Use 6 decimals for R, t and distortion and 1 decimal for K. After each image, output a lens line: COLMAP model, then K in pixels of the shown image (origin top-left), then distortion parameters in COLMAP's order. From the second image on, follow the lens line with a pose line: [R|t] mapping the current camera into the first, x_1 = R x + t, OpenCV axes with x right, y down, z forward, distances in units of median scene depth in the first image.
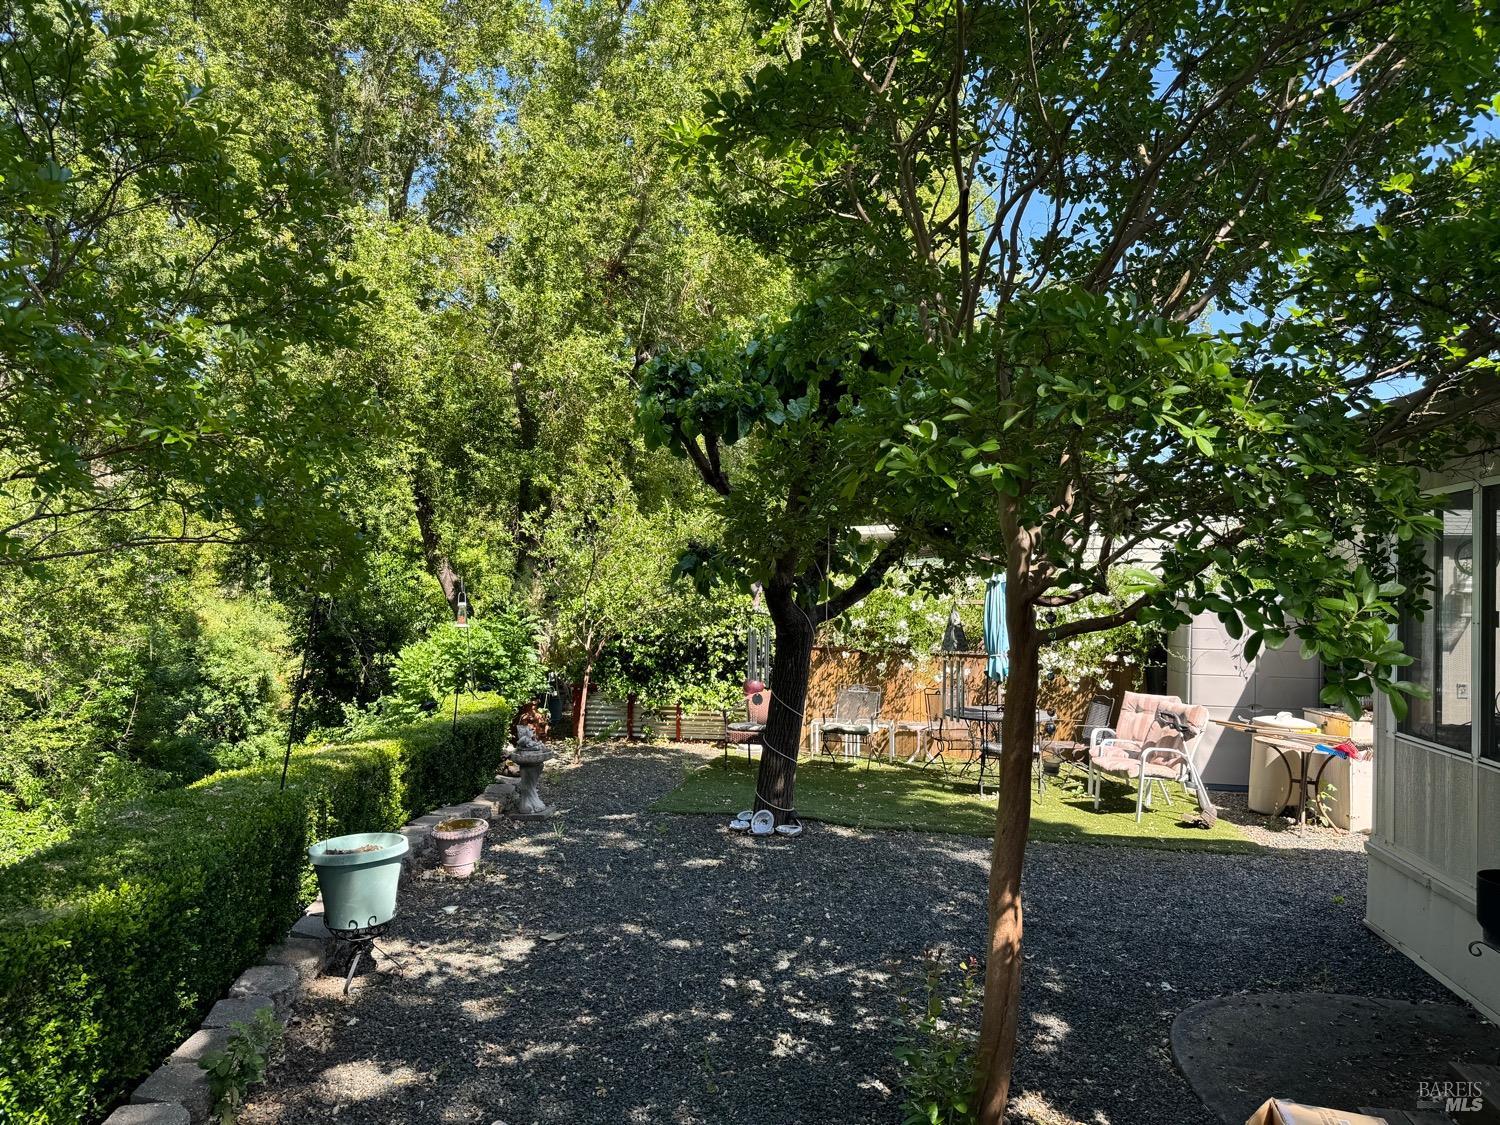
lens RADIAL K [[1048.7, 0, 750.0], [0, 1048.7, 562.5], [0, 0, 1]] dist [0.136794, -0.210786]
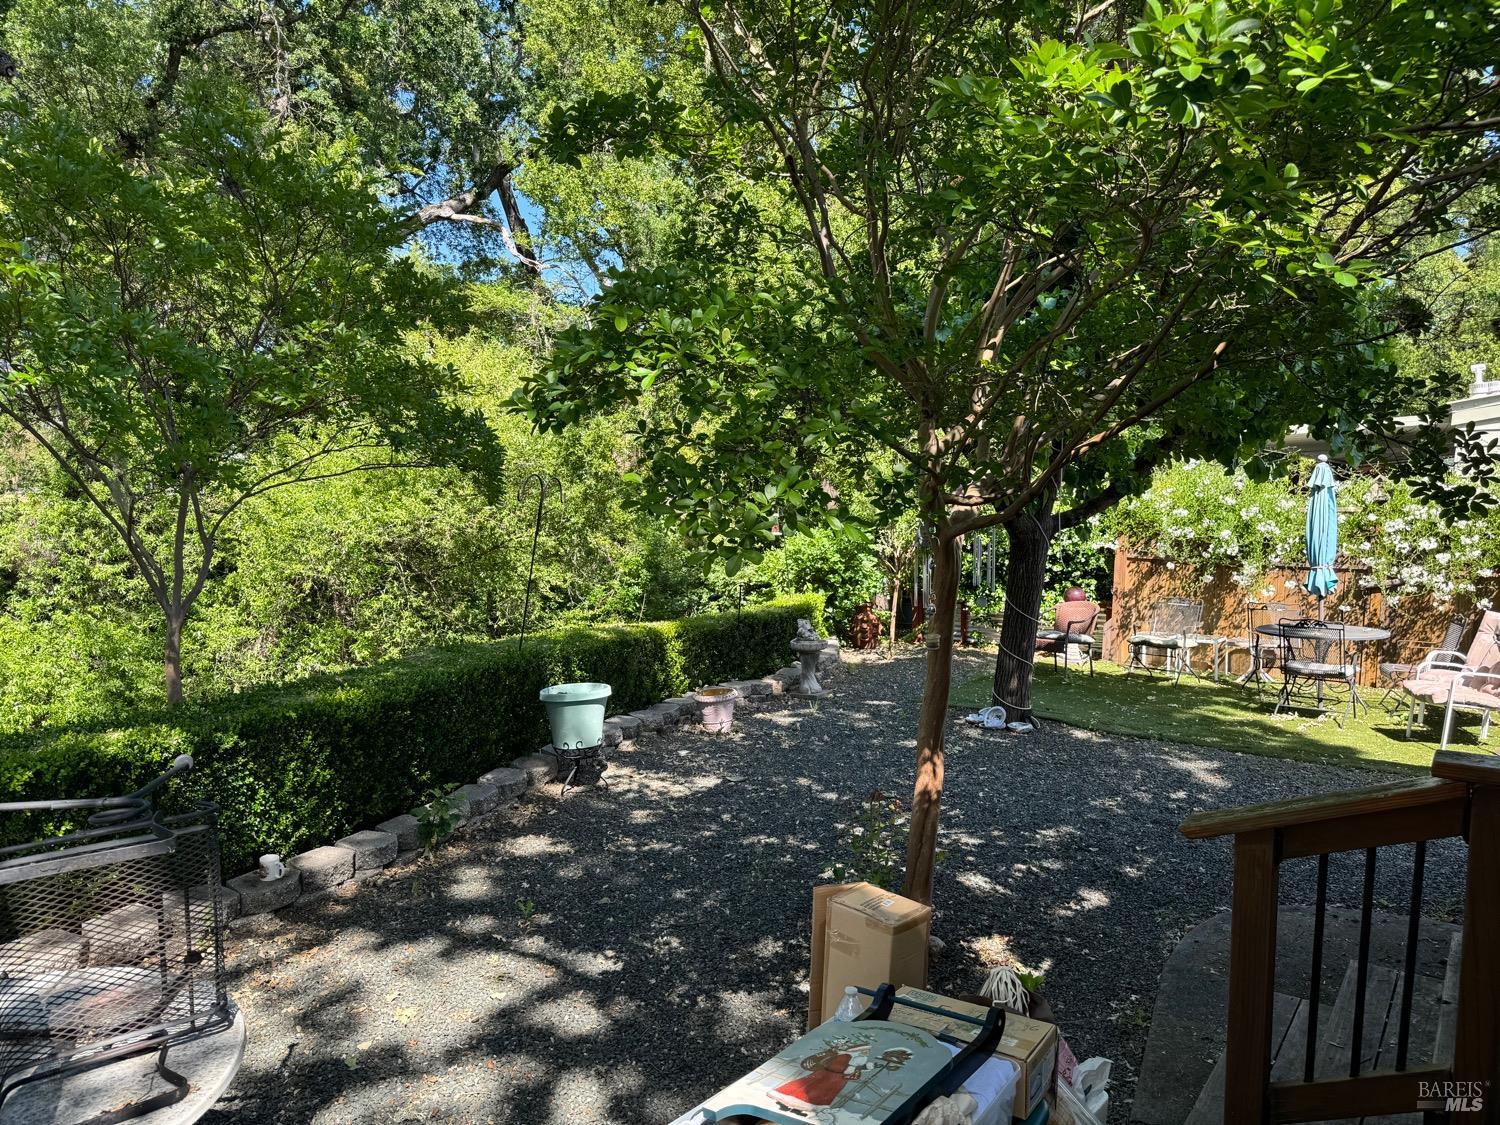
lens RADIAL K [[1048.7, 0, 750.0], [0, 1048.7, 562.5], [0, 0, 1]] dist [0.136794, -0.210786]
pose [[0.892885, 0.014411, -0.450054, 0.197771], [0.021231, 0.997029, 0.074046, 0.005149], [0.449784, -0.075670, 0.889926, -0.033316]]
